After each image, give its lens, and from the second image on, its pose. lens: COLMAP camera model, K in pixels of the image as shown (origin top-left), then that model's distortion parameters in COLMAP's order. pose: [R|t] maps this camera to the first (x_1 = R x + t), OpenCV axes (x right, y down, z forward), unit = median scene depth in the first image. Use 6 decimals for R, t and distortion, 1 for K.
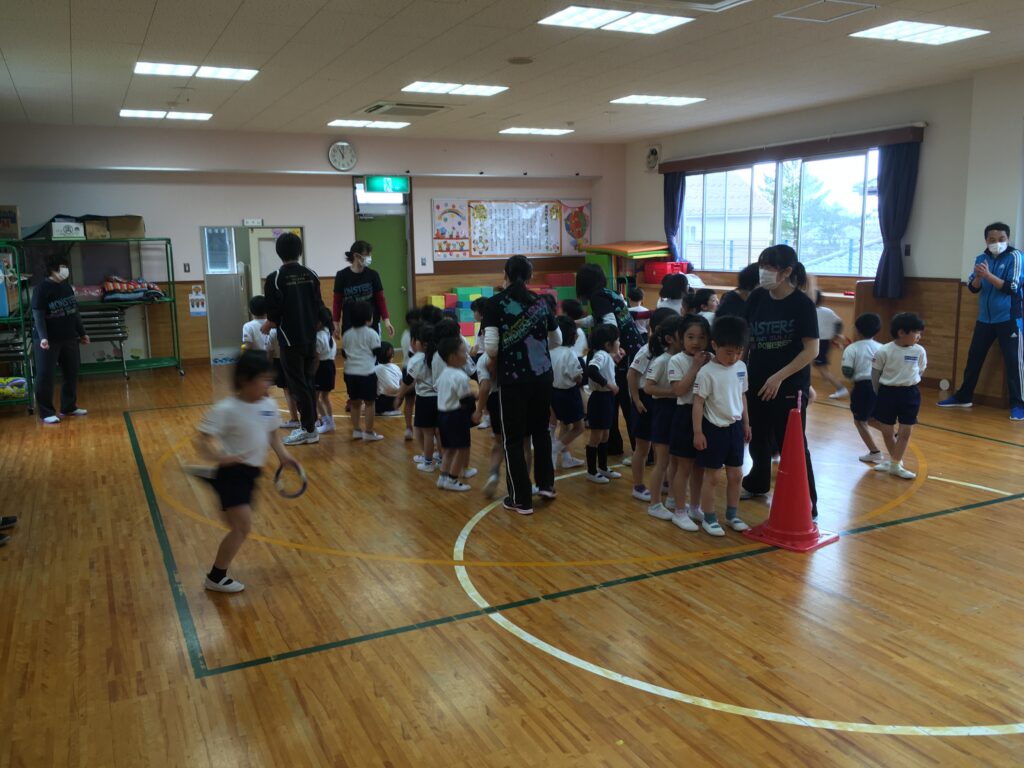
lens RADIAL K [[874.7, 0, 512.2], [0, 874.7, 378.3], [0, 0, 1]] dist [0.063176, -0.078816]
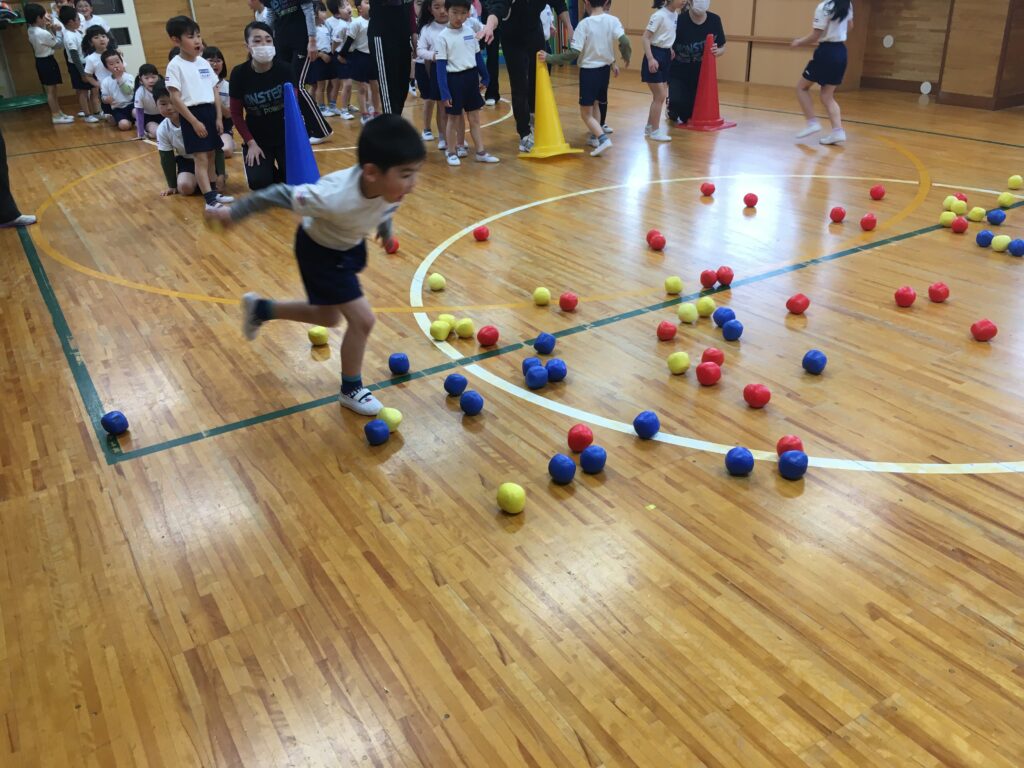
lens RADIAL K [[874.7, 0, 510.5], [0, 874.7, 382.4], [0, 0, 1]] dist [0.063176, -0.078816]
pose [[0.995420, -0.062618, 0.072233, -0.037720], [0.039563, 0.957707, 0.285013, 0.042011], [-0.087024, -0.280850, 0.955798, 0.171782]]
